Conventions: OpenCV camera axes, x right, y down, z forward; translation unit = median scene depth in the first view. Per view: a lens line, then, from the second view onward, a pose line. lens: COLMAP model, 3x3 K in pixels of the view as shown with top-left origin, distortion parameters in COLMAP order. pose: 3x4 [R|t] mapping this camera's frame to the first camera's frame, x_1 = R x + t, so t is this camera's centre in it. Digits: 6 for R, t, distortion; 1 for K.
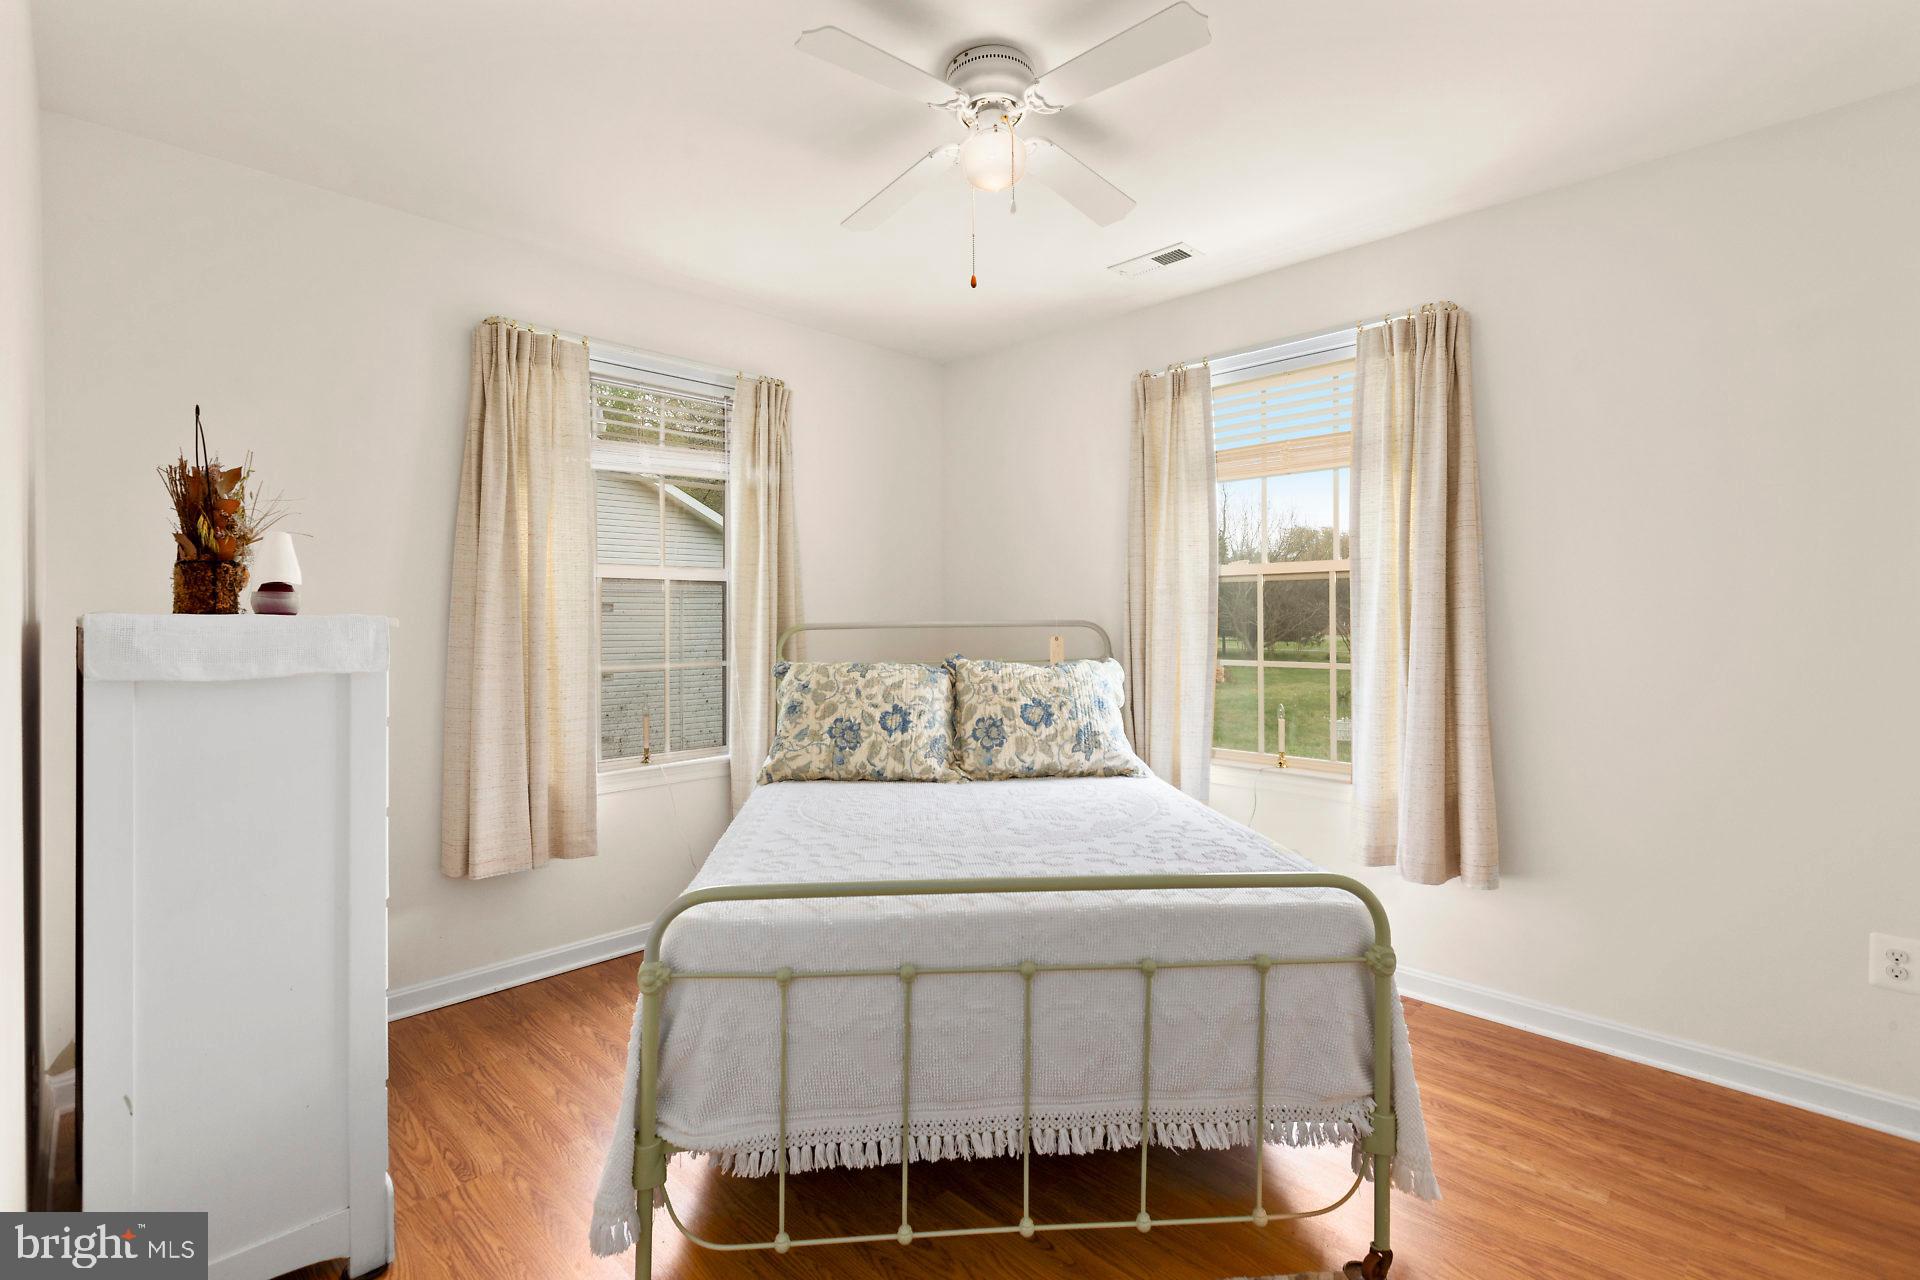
lens RADIAL K [[870.5, 0, 951.1], [0, 870.5, 616.3], [0, 0, 1]] dist [0.000780, 0.000374]
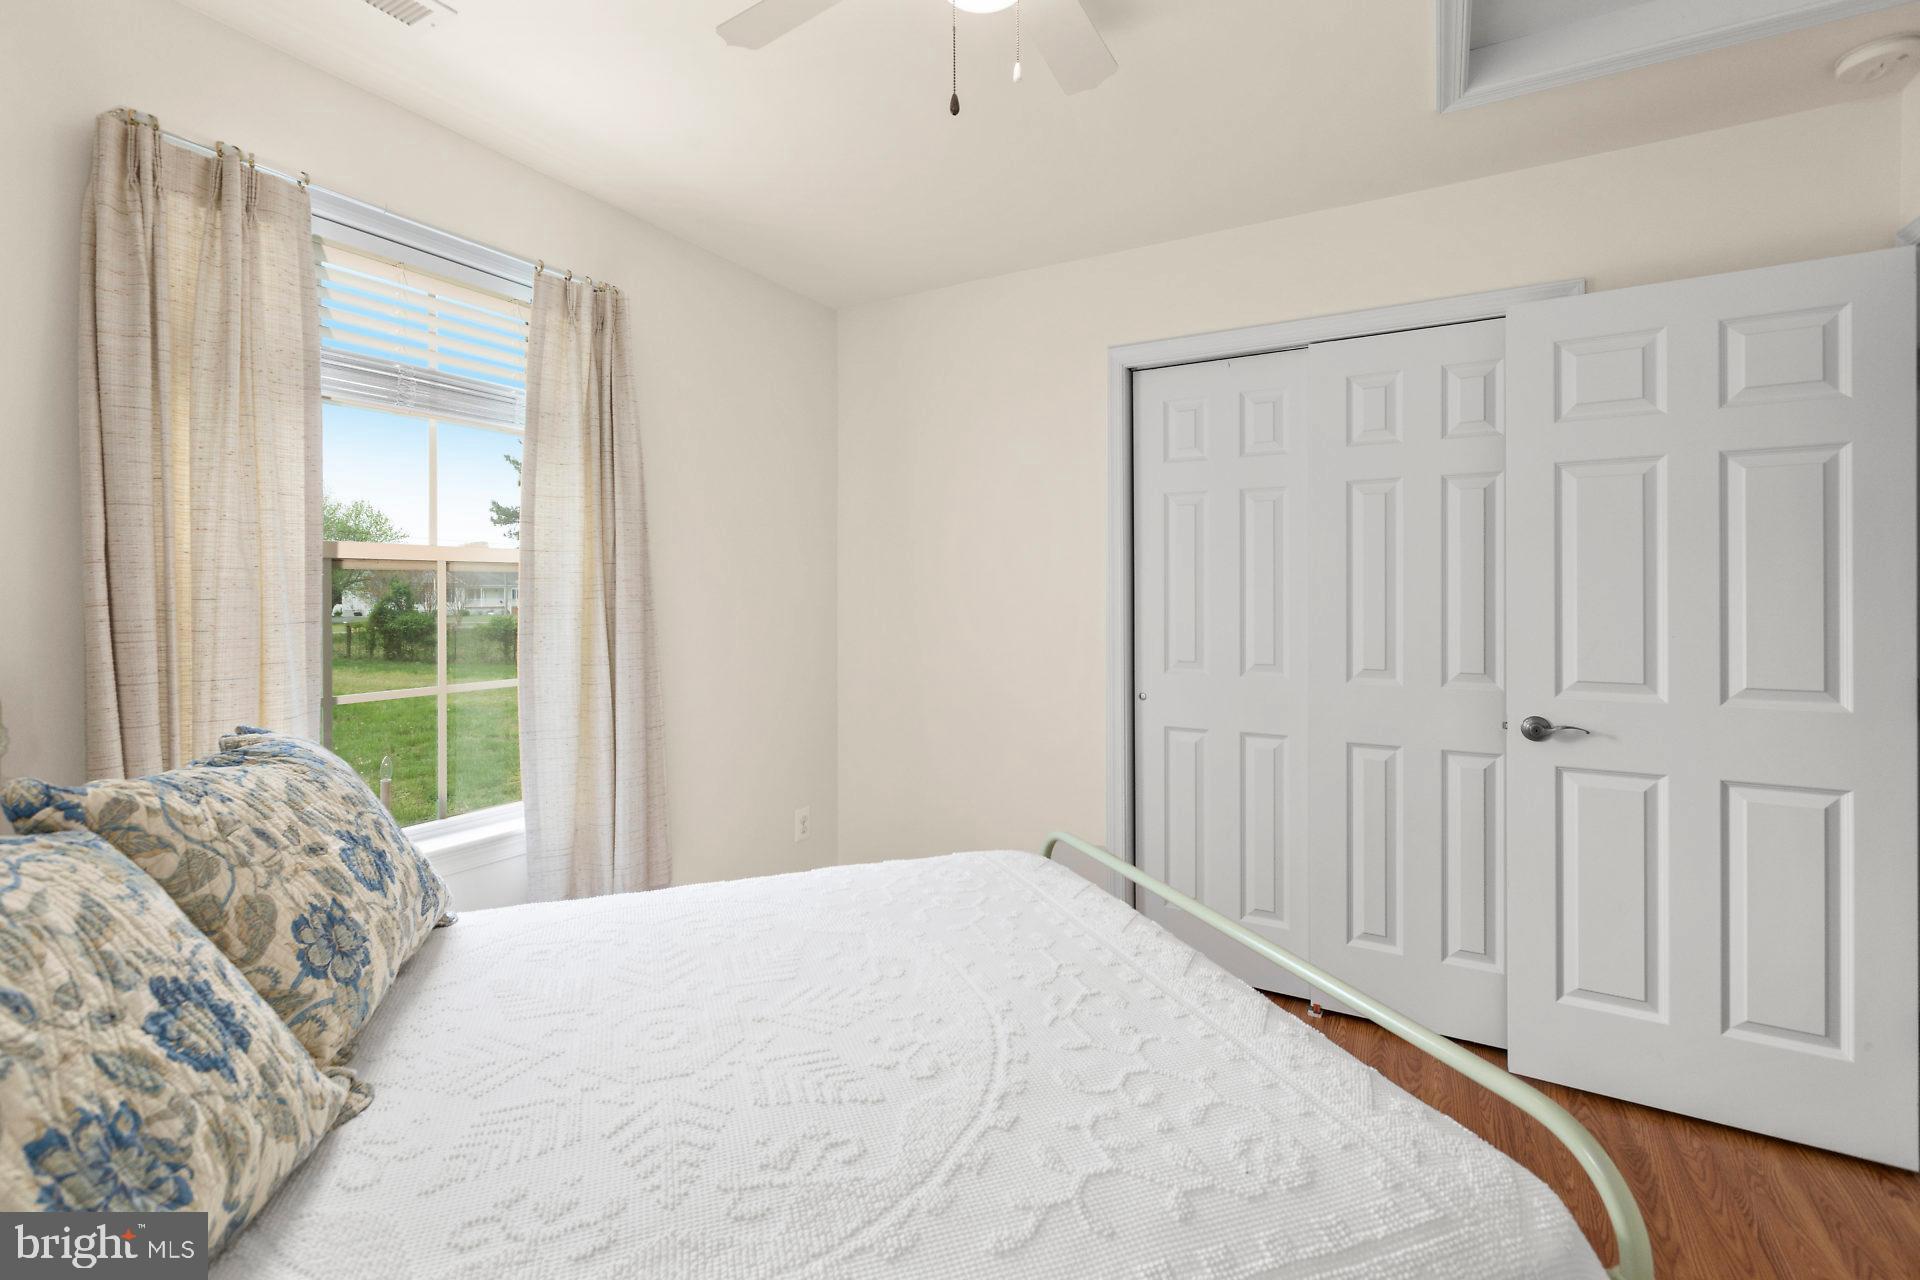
lens RADIAL K [[866.5, 0, 960.7], [0, 866.5, 594.6], [0, 0, 1]] dist [0.000913, 0.000248]
pose [[-0.278150, 0.002763, 0.960534, -0.412766], [-0.000460, 0.999995, -0.003010, -0.023278], [-0.960538, -0.001279, -0.278147, 0.836831]]
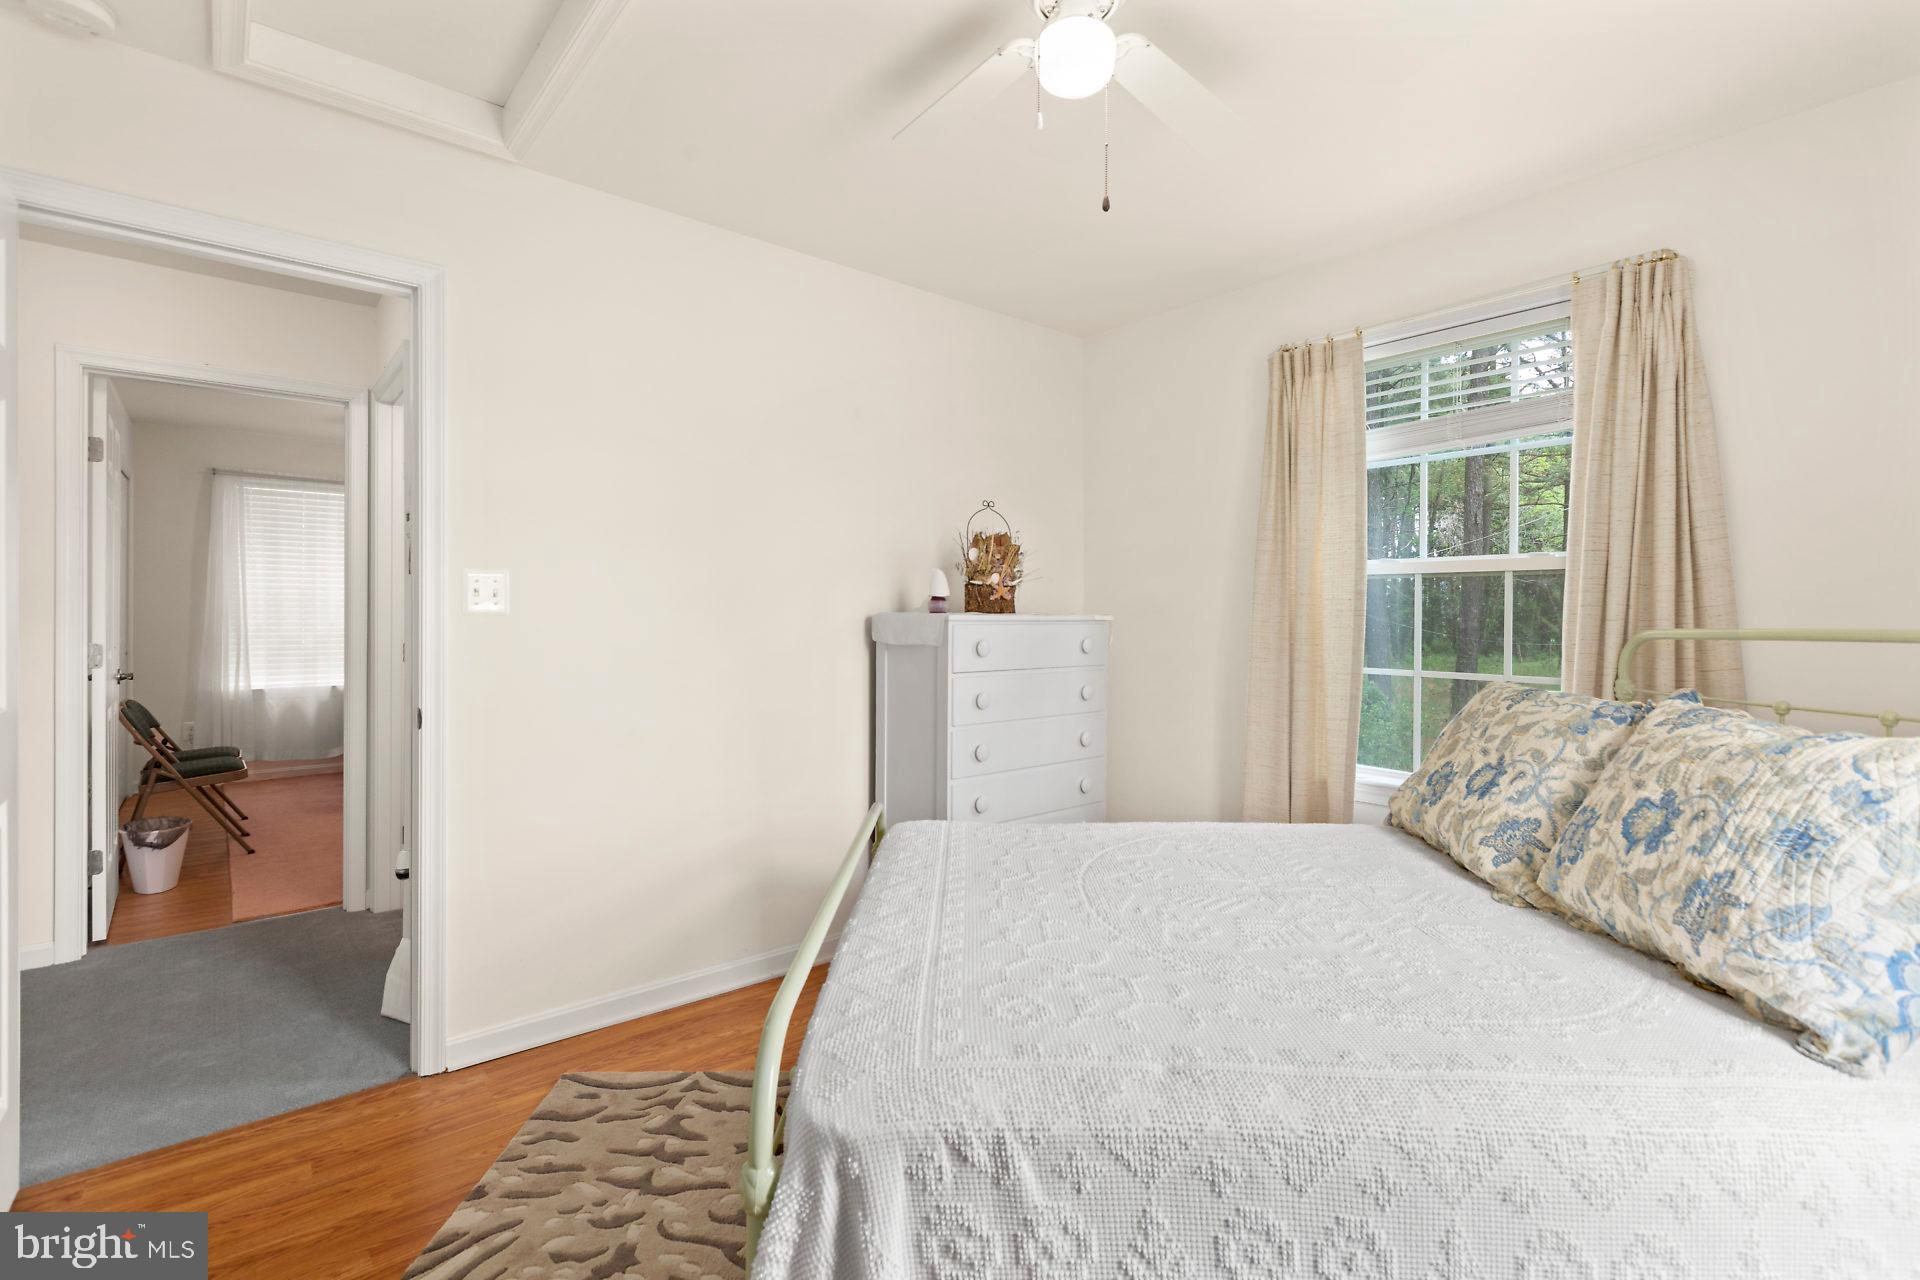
lens RADIAL K [[870.5, 0, 951.1], [0, 870.5, 616.3], [0, 0, 1]] dist [0.000780, 0.000374]
pose [[-0.087362, 0.003303, -0.996171, 0.609079], [-0.003609, 0.999987, 0.003633, -0.000570], [0.996170, 0.003913, -0.087349, 0.664300]]
